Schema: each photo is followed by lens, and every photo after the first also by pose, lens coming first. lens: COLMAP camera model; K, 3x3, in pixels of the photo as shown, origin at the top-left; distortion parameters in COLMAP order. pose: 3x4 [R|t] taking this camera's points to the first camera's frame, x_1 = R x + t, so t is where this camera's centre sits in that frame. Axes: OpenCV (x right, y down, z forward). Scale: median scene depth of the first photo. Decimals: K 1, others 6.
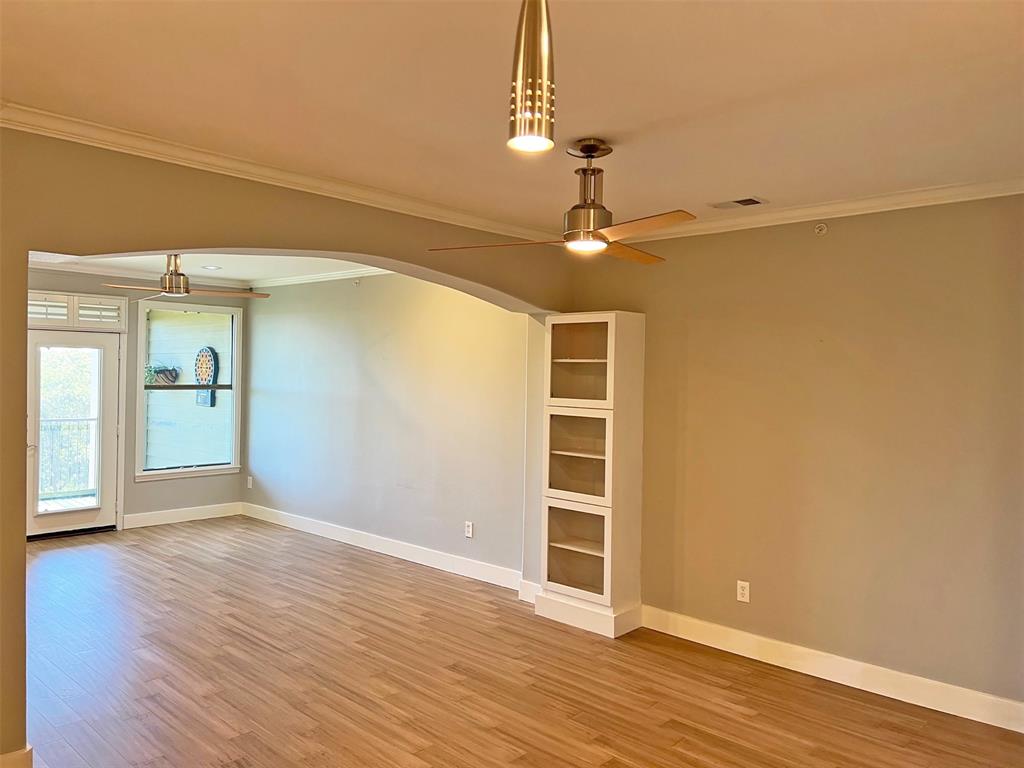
lens RADIAL K [[764.2, 0, 511.1], [0, 764.2, 376.5], [0, 0, 1]] dist [0.064576, -0.079470]
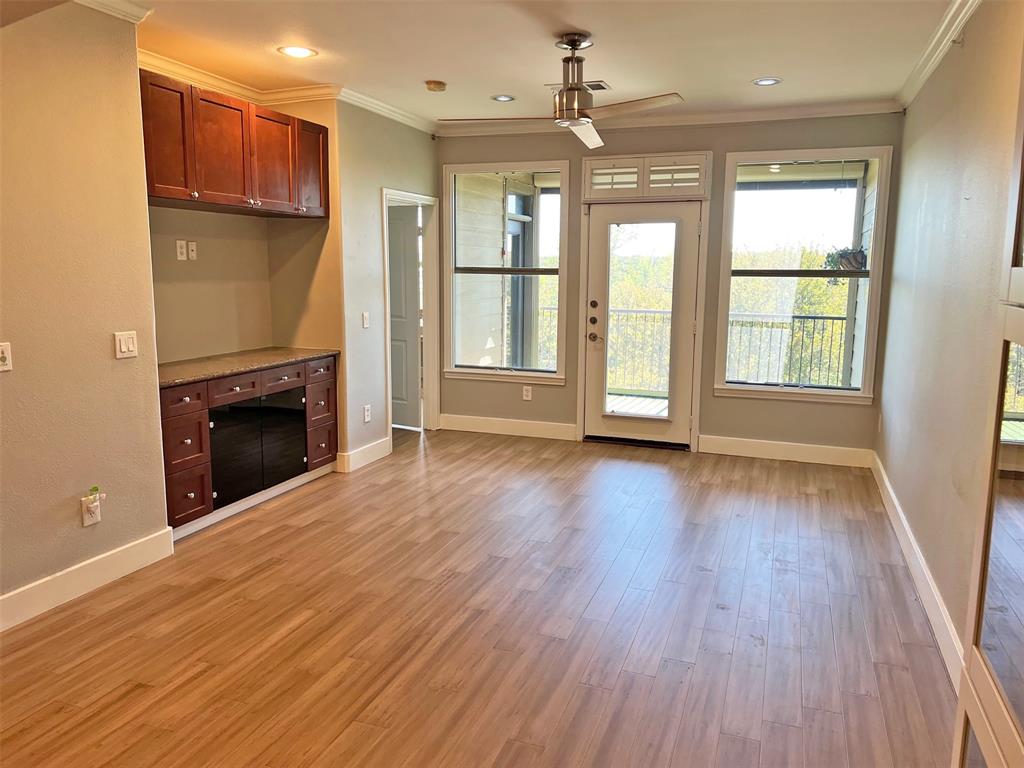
lens RADIAL K [[764.2, 0, 511.1], [0, 764.2, 376.5], [0, 0, 1]] dist [0.064576, -0.079470]
pose [[0.395463, 0.116836, -0.911021, 0.203839], [-0.005620, 0.992166, 0.124803, 0.034267], [0.918465, -0.044235, 0.393021, 0.776780]]
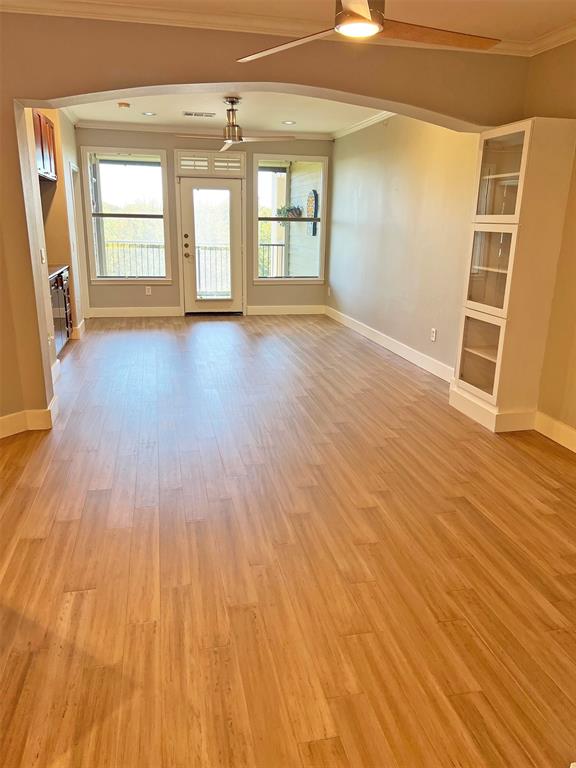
lens RADIAL K [[576.3, 0, 290.5], [0, 576.3, 374.1], [0, 0, 1]] dist [0.111846, -0.082368]
pose [[0.830822, 0.140284, -0.538567, 0.311896], [-0.004325, 0.969308, 0.245810, 0.043255], [0.556521, -0.201895, 0.805930, 0.146967]]
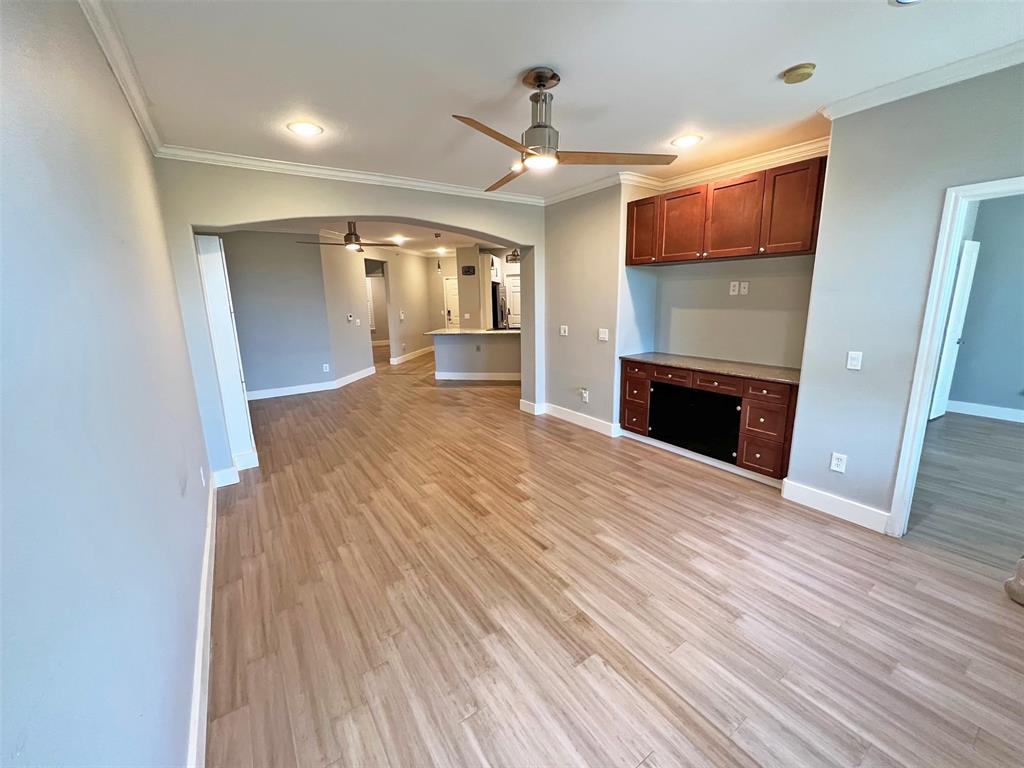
lens RADIAL K [[408.5, 0, 513.6], [0, 408.5, 382.0], [0, 0, 1]] dist [-0.006208, -0.000118]
pose [[-0.977103, -0.043337, 0.208309, -0.566497], [0.003008, 0.976126, 0.217185, 0.006591], [-0.212748, 0.212839, -0.953645, 1.589941]]
